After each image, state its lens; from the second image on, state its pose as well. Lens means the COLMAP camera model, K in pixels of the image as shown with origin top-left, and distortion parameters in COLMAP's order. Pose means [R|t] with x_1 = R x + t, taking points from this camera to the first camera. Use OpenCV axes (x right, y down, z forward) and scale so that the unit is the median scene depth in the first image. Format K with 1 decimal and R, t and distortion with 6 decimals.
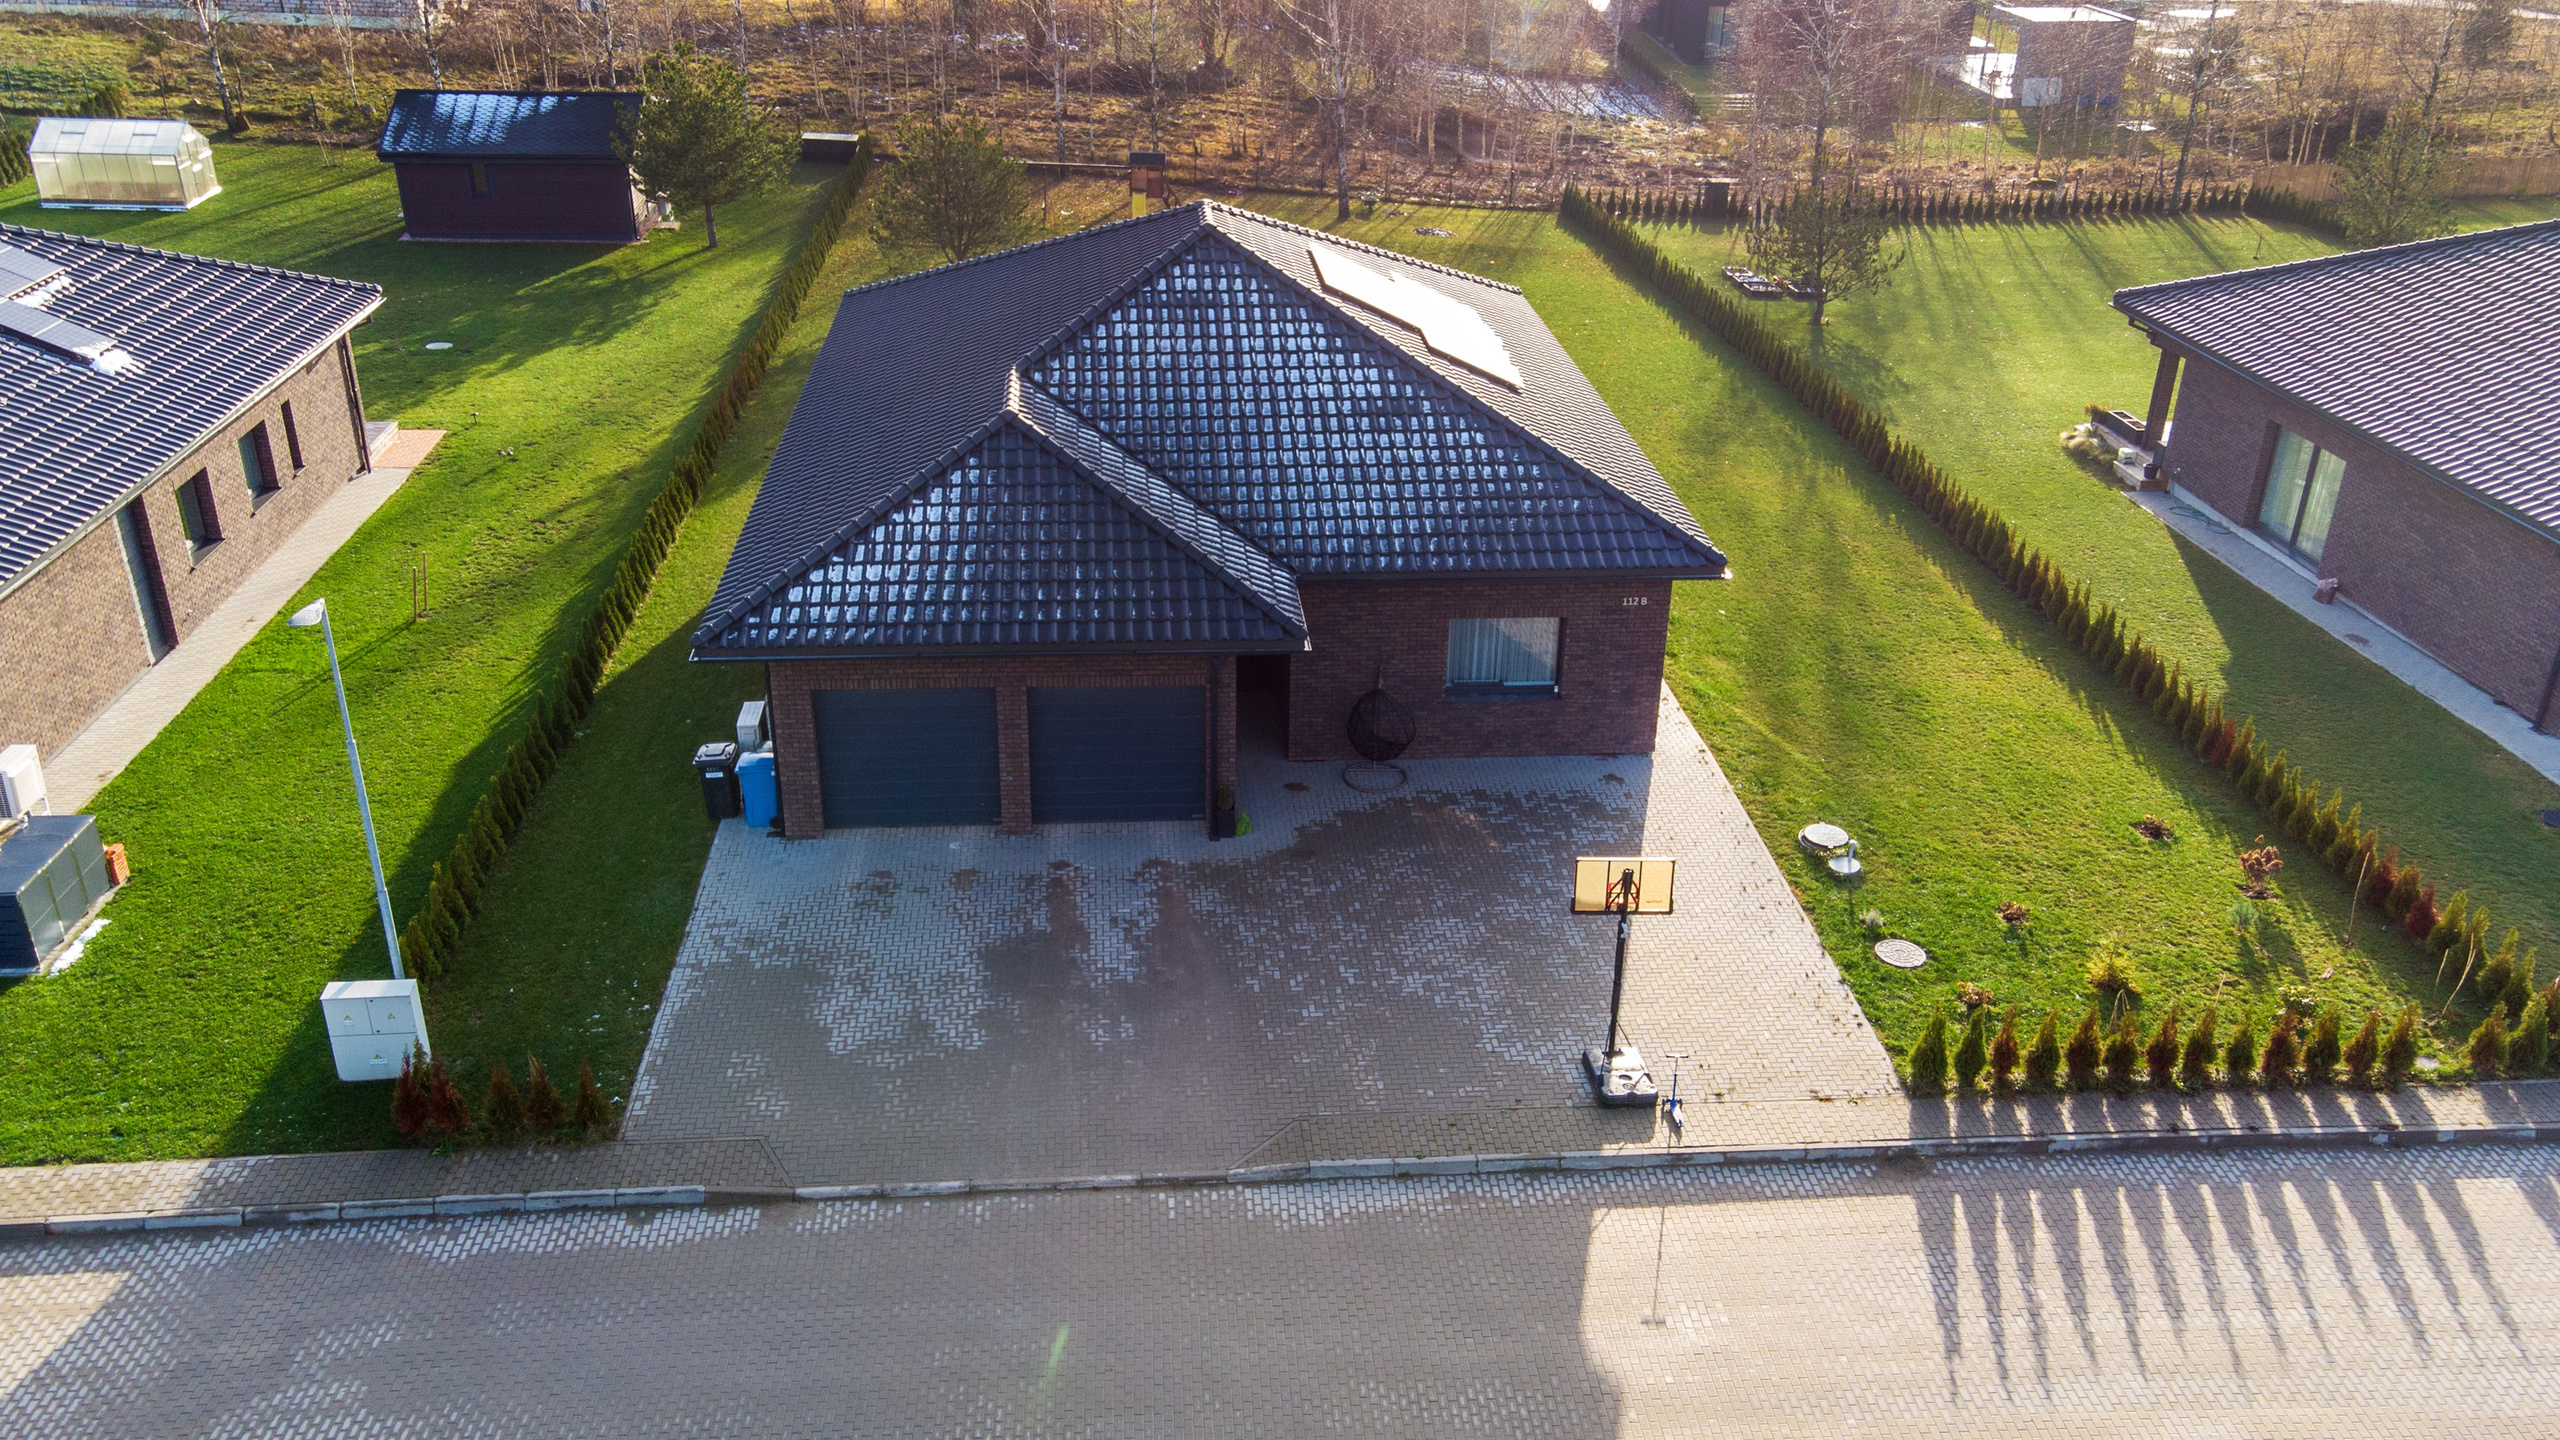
lens RADIAL K [[2050.9, 0, 1280.0], [0, 2050.9, 720.0], [0, 0, 1]] dist [0.010235, 0.114432]
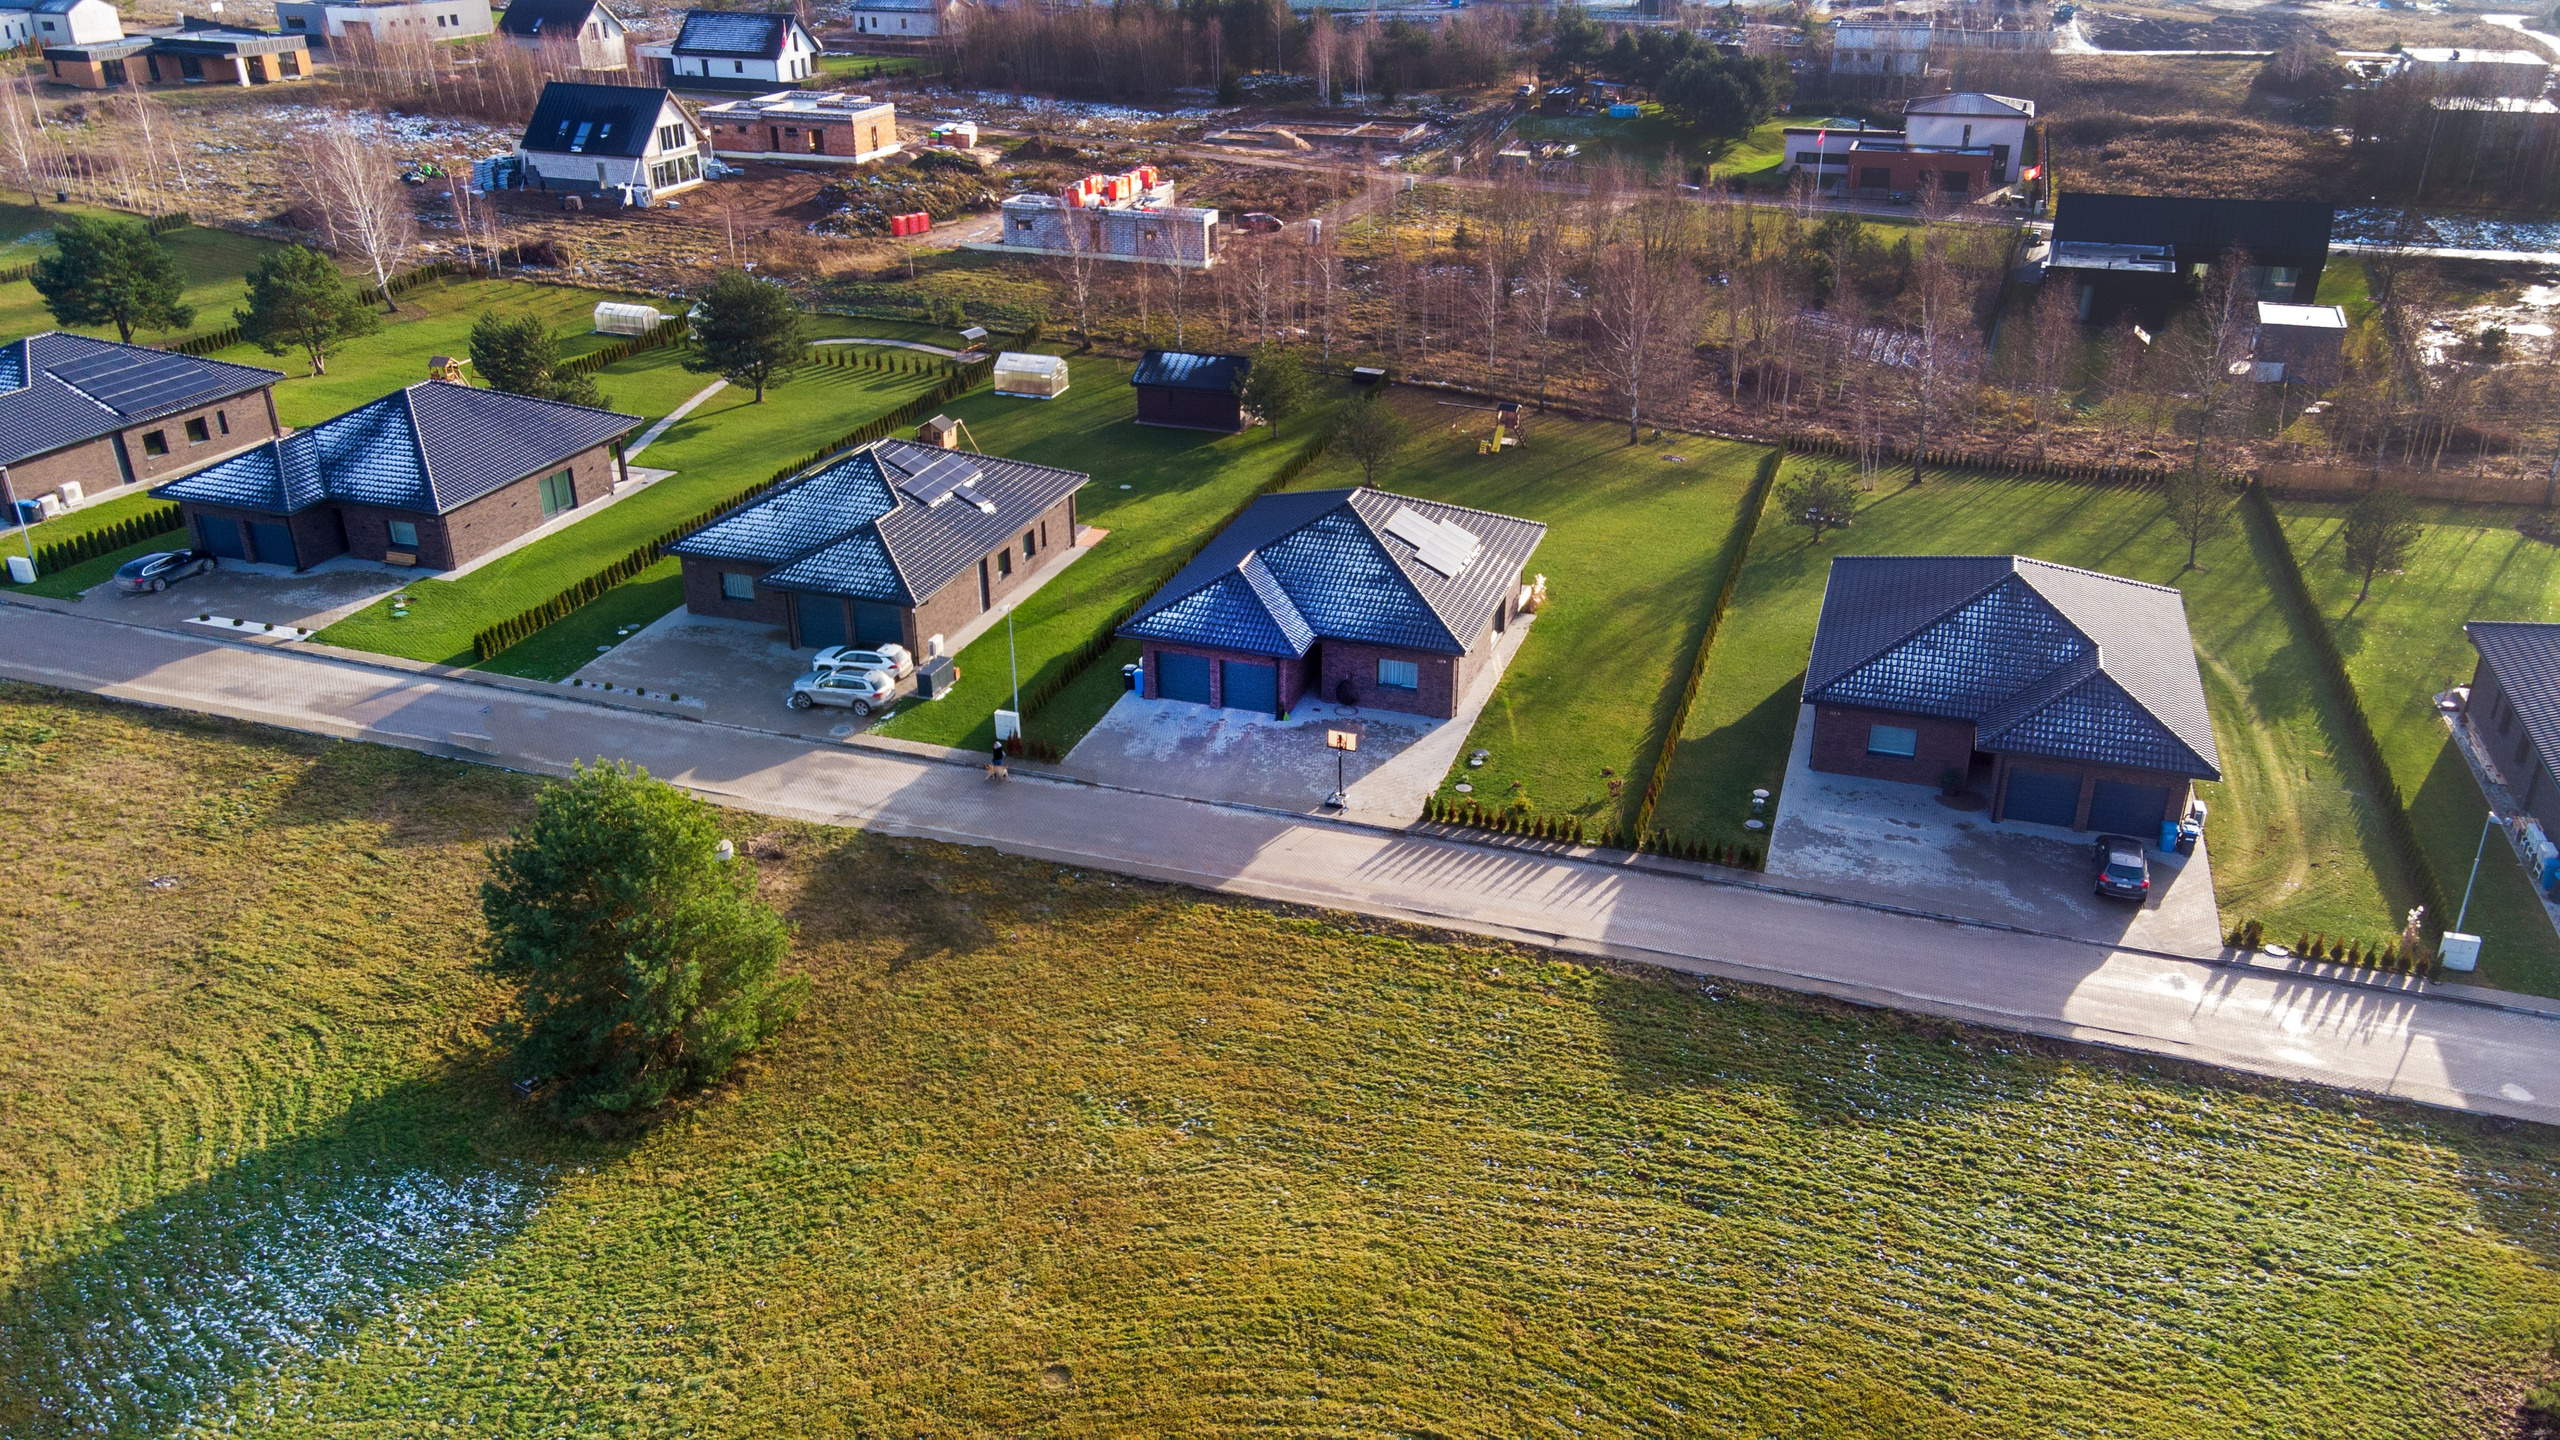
lens RADIAL K [[1939.6, 0, 1282.7], [0, 1939.6, 711.4], [0, 0, 1]] dist [0.010760, 0.114530]
pose [[0.918292, 0.148806, -0.366875, 1.005325], [-0.154125, 0.987938, 0.014936, 0.002828], [0.364672, 0.042829, 0.930151, -1.594068]]
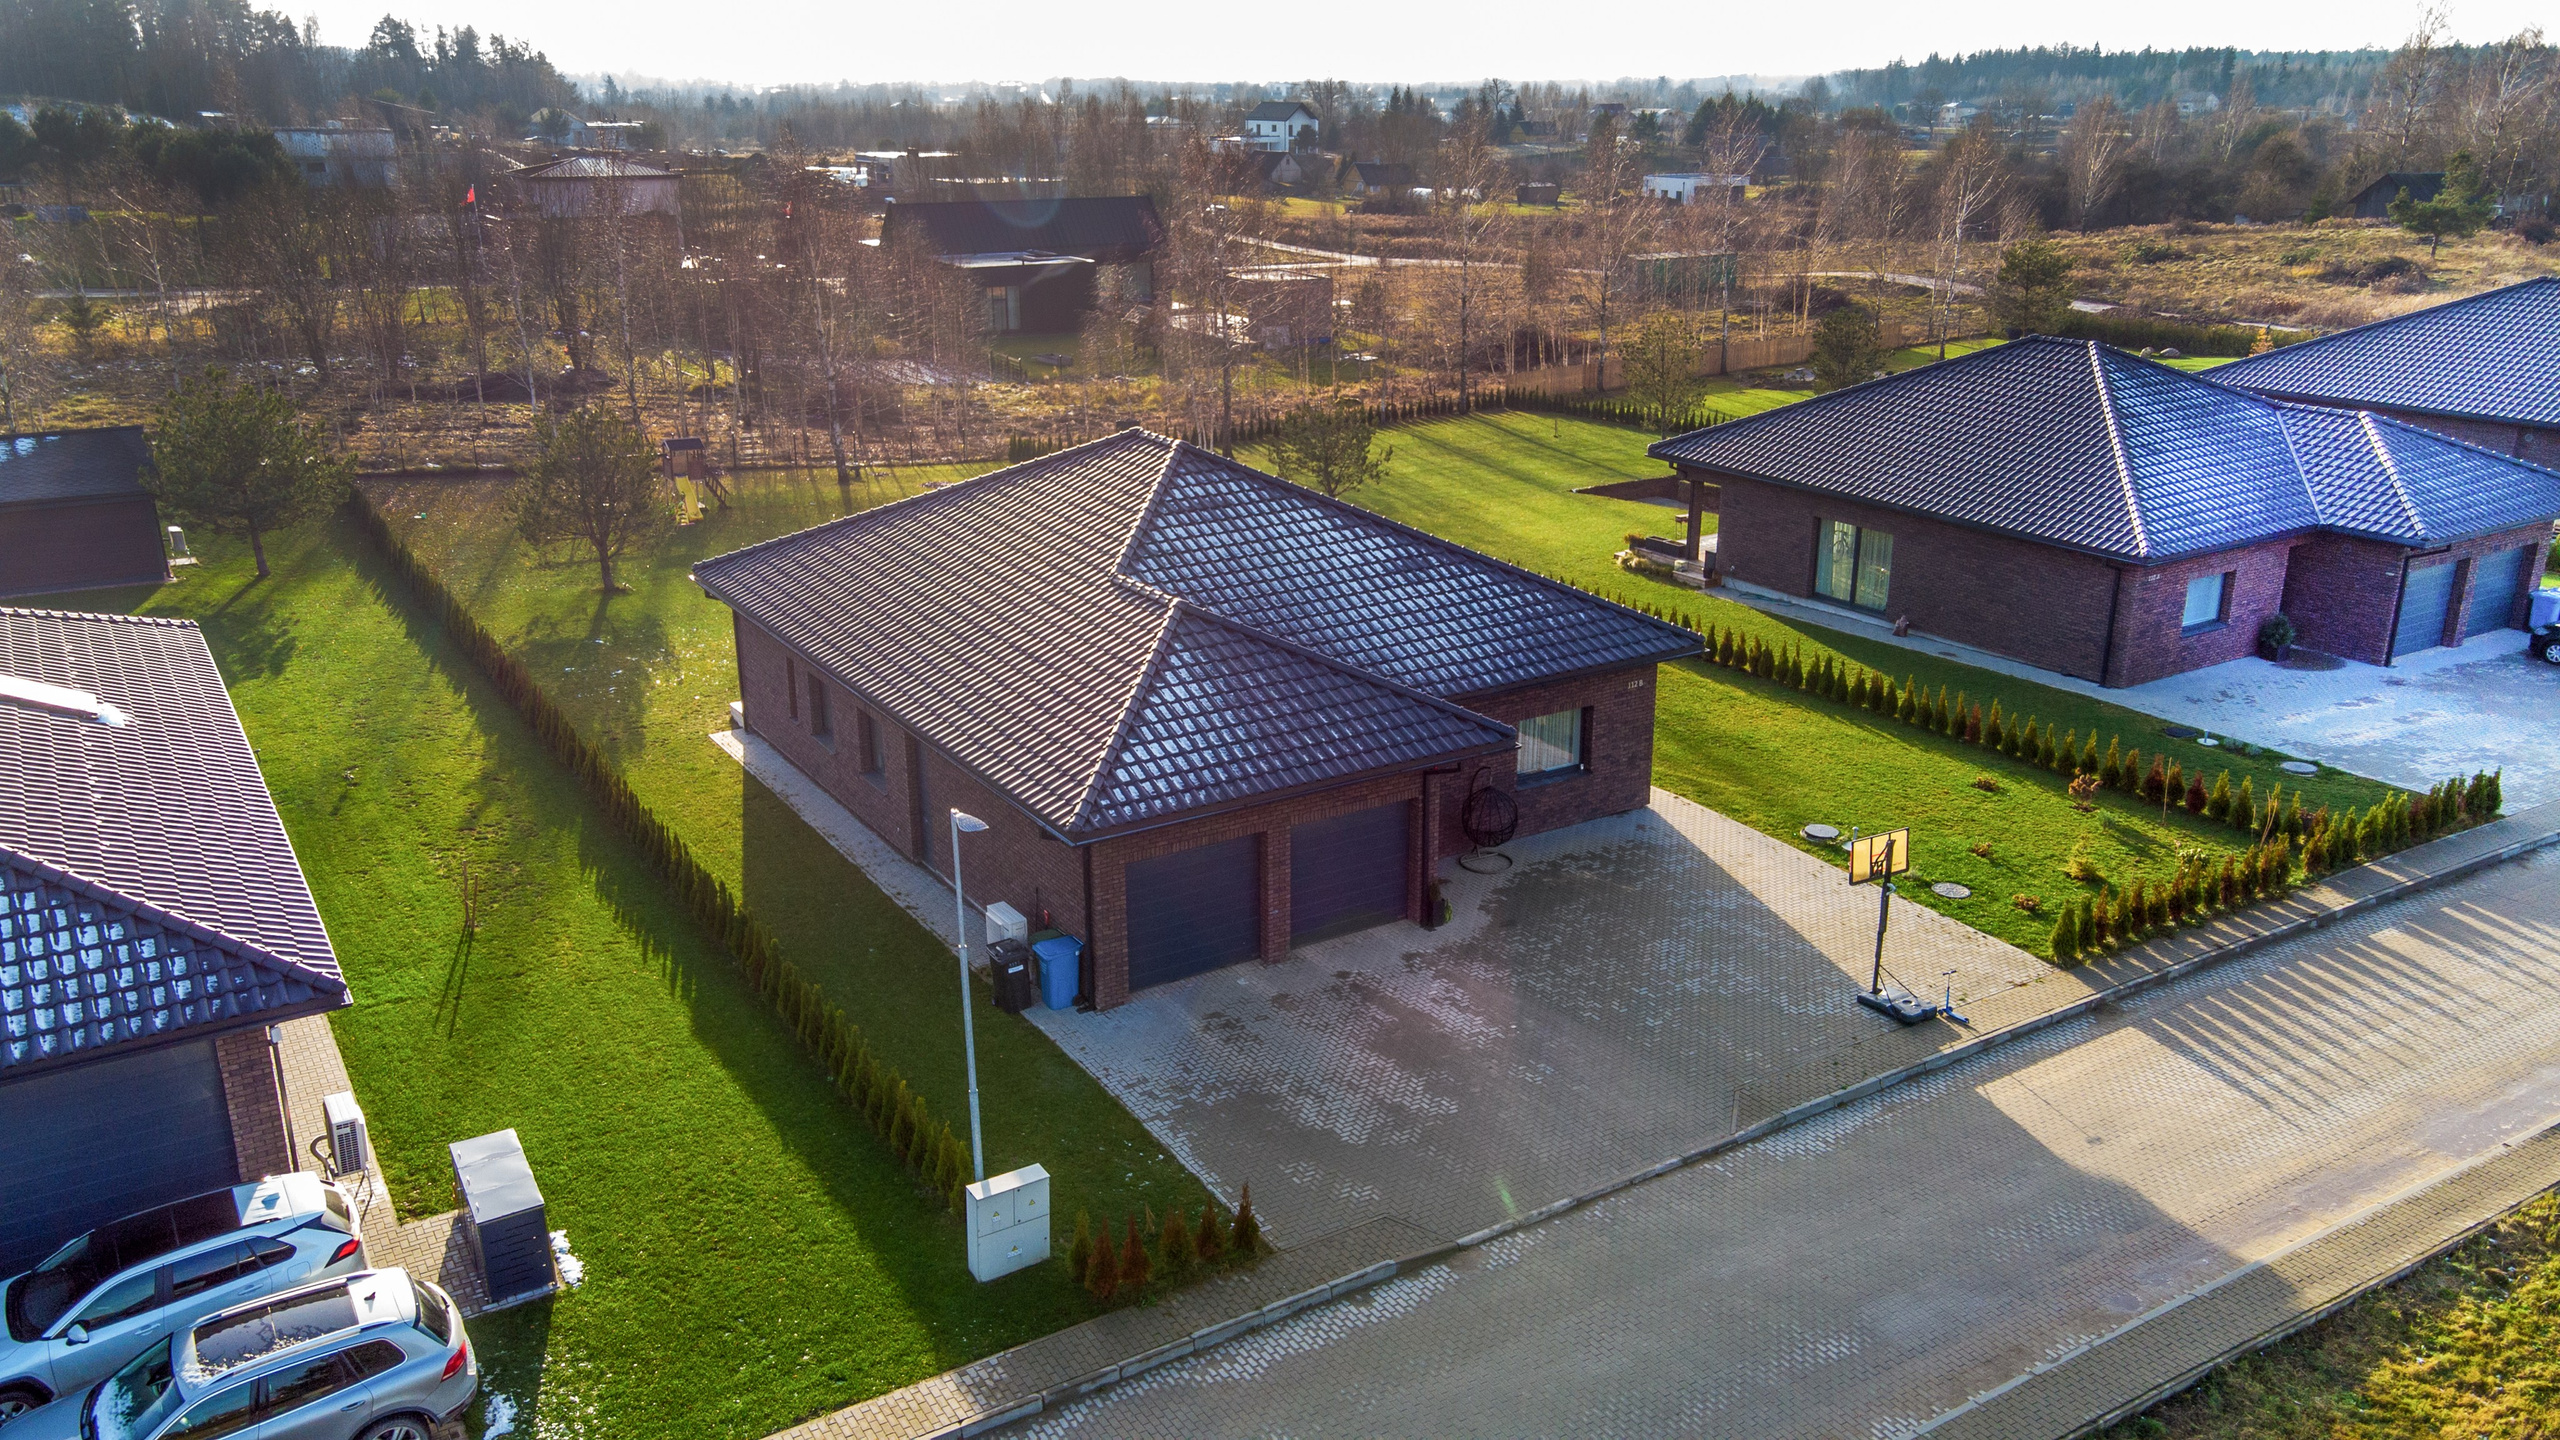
lens RADIAL K [[1939.6, 0, 1282.7], [0, 1939.6, 711.4], [0, 0, 1]] dist [0.010760, 0.114530]
pose [[0.887101, -0.162240, 0.432122, -0.573794], [0.215966, 0.973286, -0.077935, 0.004892], [-0.407934, 0.162460, 0.898441, 0.020923]]
